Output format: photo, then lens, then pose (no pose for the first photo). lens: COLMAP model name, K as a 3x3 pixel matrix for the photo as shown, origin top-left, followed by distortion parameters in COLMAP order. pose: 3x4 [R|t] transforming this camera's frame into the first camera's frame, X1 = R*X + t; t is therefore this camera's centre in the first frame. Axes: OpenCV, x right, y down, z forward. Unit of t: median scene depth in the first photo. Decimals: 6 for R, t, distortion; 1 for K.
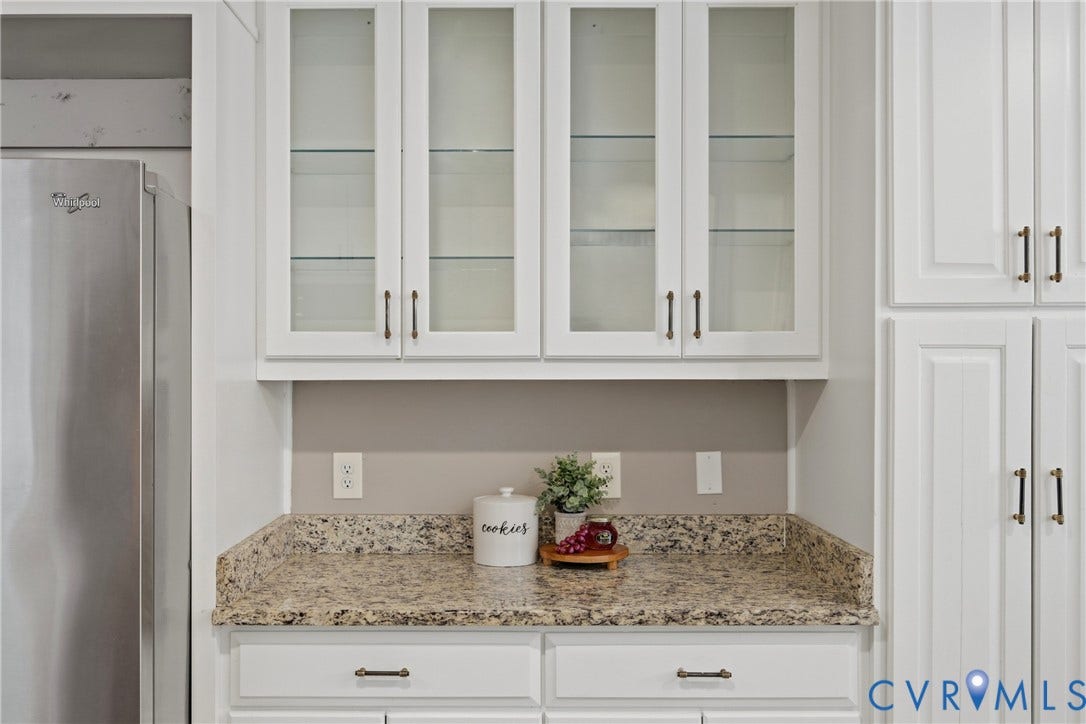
lens RADIAL K [[976.5, 0, 543.0], [0, 976.5, 367.7], [0, 0, 1]] dist [0.008533, 0.000269]
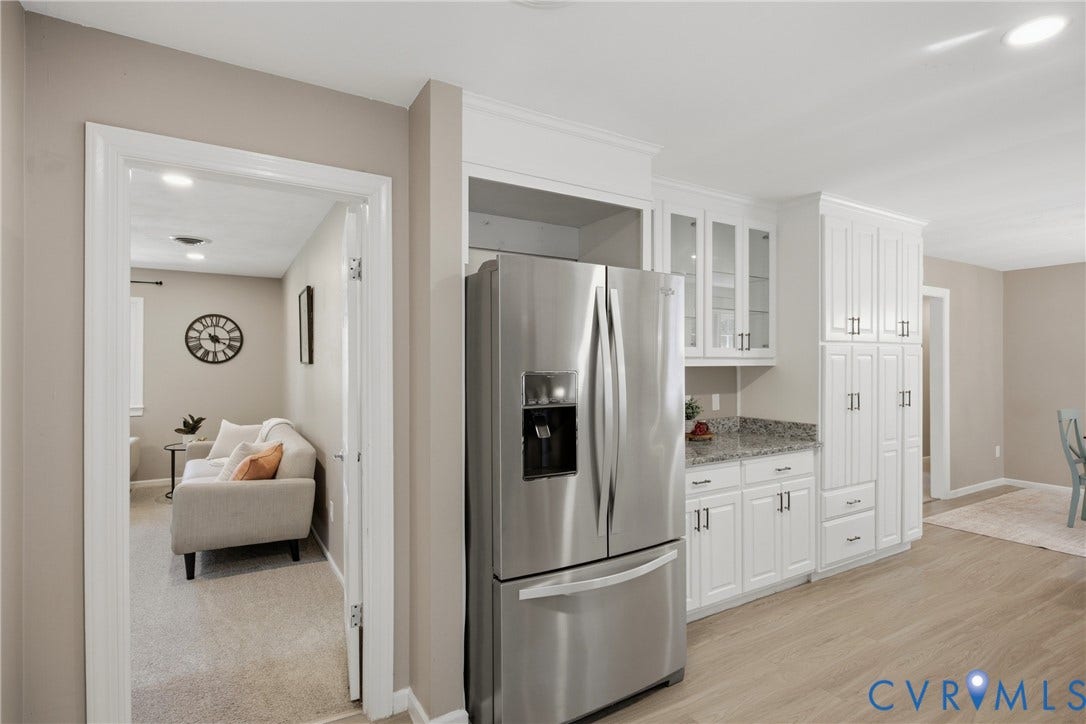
lens RADIAL K [[537.1, 0, 541.6], [0, 537.1, 361.3], [0, 0, 1]] dist [0.000885, 0.000111]
pose [[0.857147, 0.000347, 0.515071, -1.128306], [0.001693, 0.999992, -0.003492, 0.003687], [-0.515069, 0.003866, 0.857140, 0.018730]]
